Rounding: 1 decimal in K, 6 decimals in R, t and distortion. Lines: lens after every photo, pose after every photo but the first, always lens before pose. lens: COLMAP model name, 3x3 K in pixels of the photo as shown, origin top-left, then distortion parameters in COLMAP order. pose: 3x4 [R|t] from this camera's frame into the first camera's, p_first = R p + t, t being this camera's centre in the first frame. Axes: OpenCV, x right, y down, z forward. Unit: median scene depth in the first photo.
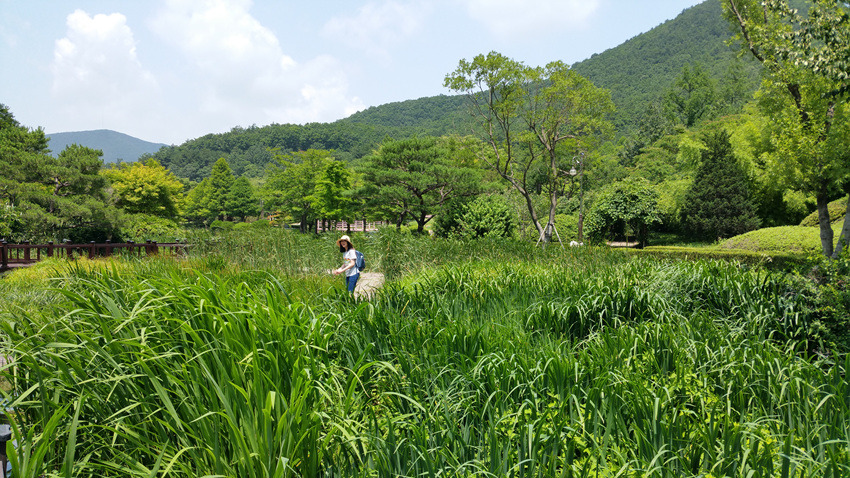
lens RADIAL K [[706.5, 0, 431.2], [0, 706.5, 243.6], [0, 0, 1]] dist [0.158139, -0.358421]
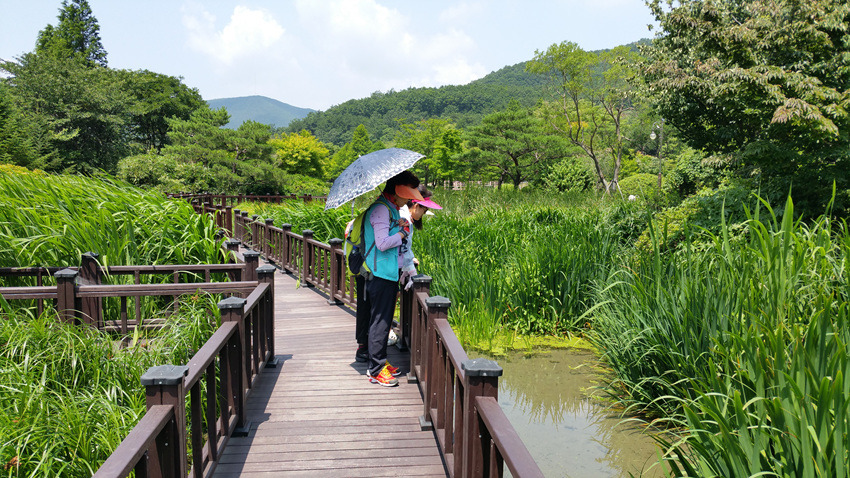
lens RADIAL K [[706.5, 0, 431.2], [0, 706.5, 243.6], [0, 0, 1]] dist [0.158139, -0.358421]
pose [[0.982167, 0.016811, -0.187257, 0.038188], [-0.006617, 0.998468, 0.054931, 0.006036], [0.187894, -0.052713, 0.980774, -0.114866]]
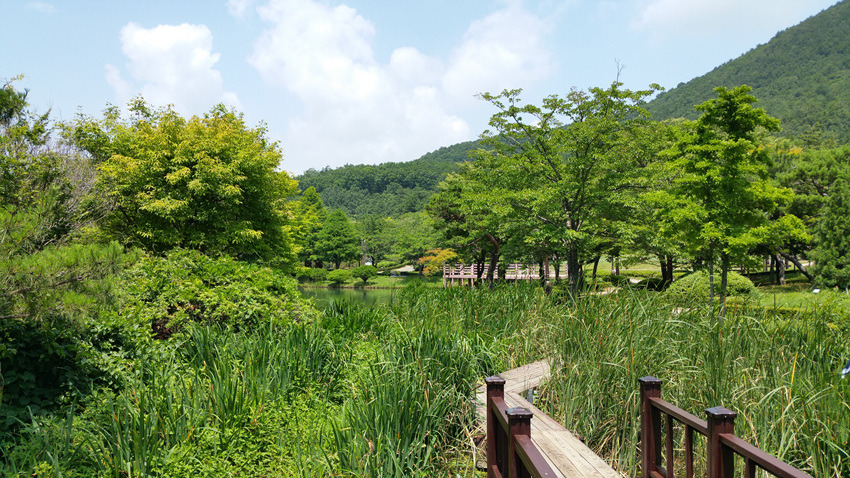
lens RADIAL K [[712.6, 0, 427.0], [0, 712.6, 247.9], [0, 0, 1]] dist [0.087994, -0.175415]
pose [[0.995269, -0.019579, -0.095167, -0.166185], [0.014305, 0.998340, -0.055787, -0.015065], [0.096101, 0.054161, 0.993897, 0.429881]]
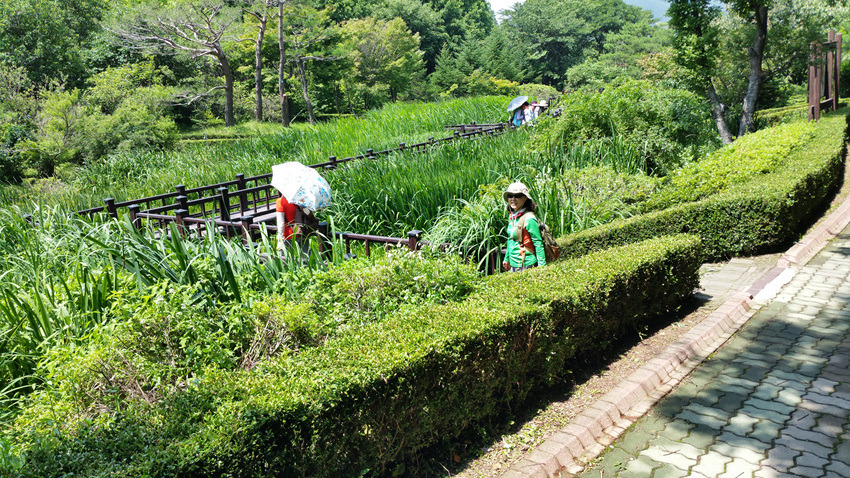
lens RADIAL K [[706.5, 0, 431.2], [0, 706.5, 243.6], [0, 0, 1]] dist [0.158139, -0.358421]
pose [[0.643724, 0.120721, -0.755676, 0.268440], [0.051122, 0.978489, 0.199865, -0.002032], [0.763548, -0.167289, 0.623705, -0.307007]]
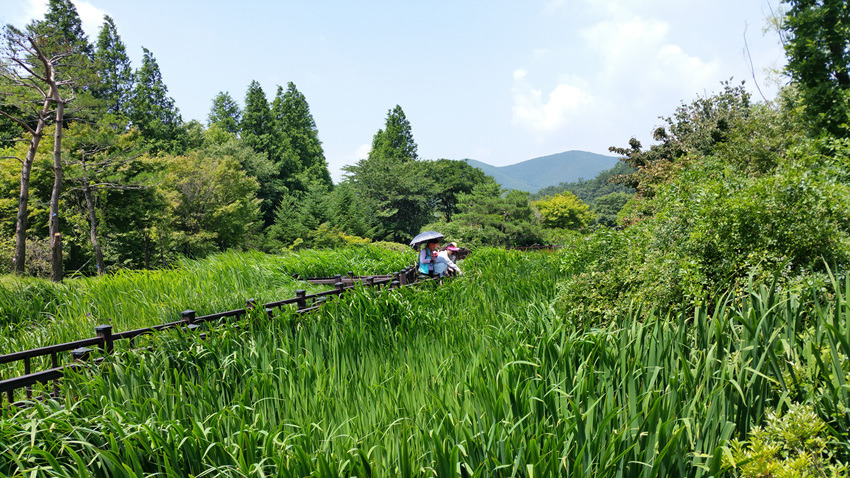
lens RADIAL K [[700.6, 0, 425.0], [0, 700.6, 239.0], [0, 0, 1]] dist [0.128884, -0.298091]
pose [[0.802303, -0.049795, -0.594837, 0.157558], [0.040578, 0.998759, -0.028878, 0.008193], [0.595537, -0.000968, 0.803328, -0.226590]]
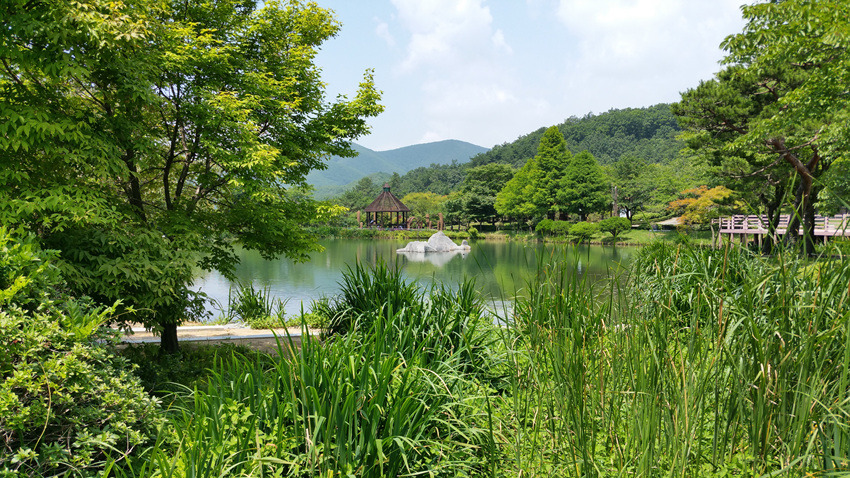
lens RADIAL K [[722.8, 0, 425.0], [0, 722.8, 239.0], [0, 0, 1]] dist [0.133982, -0.334264]
pose [[0.895251, -0.003600, -0.445548, -0.171723], [0.000653, 0.999977, -0.006767, -0.017081], [0.445562, 0.005767, 0.895232, 0.596139]]
